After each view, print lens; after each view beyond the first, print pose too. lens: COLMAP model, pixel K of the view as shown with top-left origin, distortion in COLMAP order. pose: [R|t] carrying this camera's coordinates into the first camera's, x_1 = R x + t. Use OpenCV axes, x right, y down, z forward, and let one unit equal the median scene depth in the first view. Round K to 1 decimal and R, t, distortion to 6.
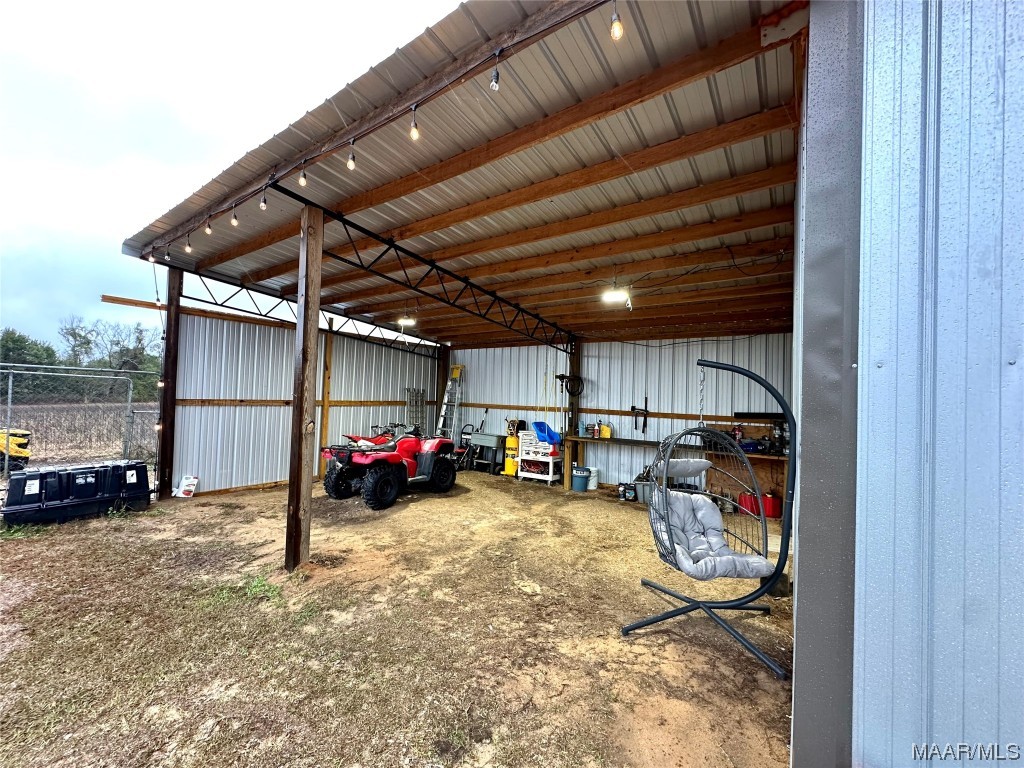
lens RADIAL K [[407.9, 0, 507.3], [0, 407.9, 385.8], [0, 0, 1]] dist [-0.001116, 0.000353]
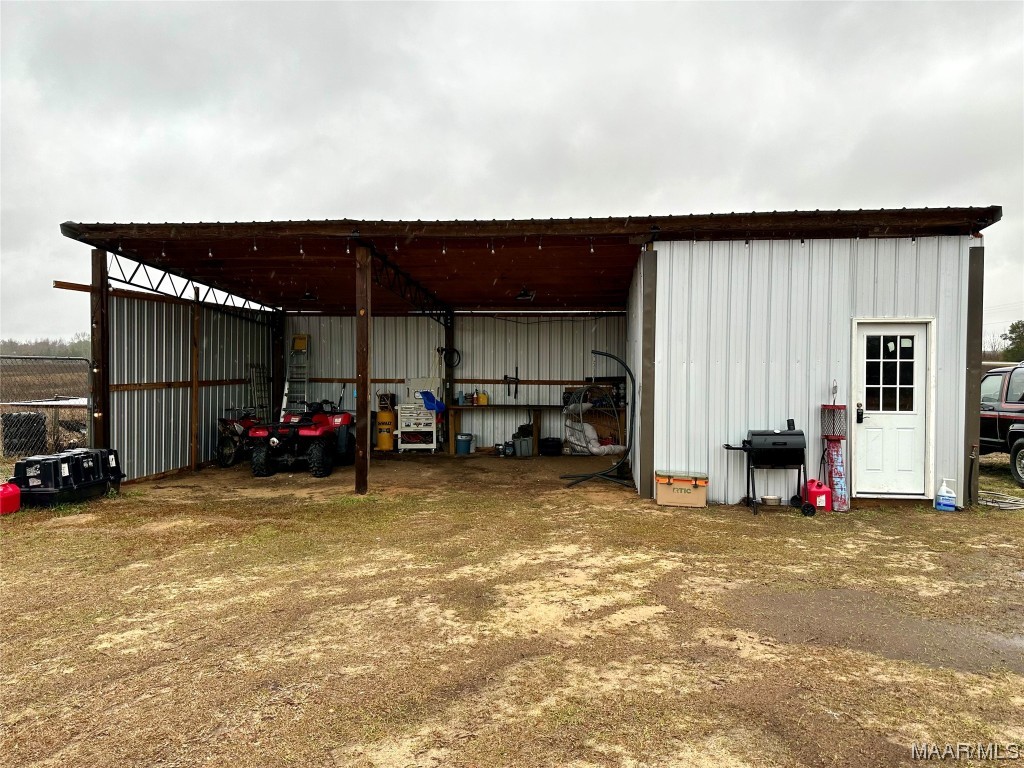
lens RADIAL K [[733.0, 0, 513.5], [0, 733.0, 382.2], [0, 0, 1]] dist [0.032473, -0.000122]
pose [[0.878698, -0.039784, 0.475718, -0.621220], [0.010755, 0.997918, 0.063590, -0.057743], [-0.477258, -0.050760, 0.877296, -0.765840]]
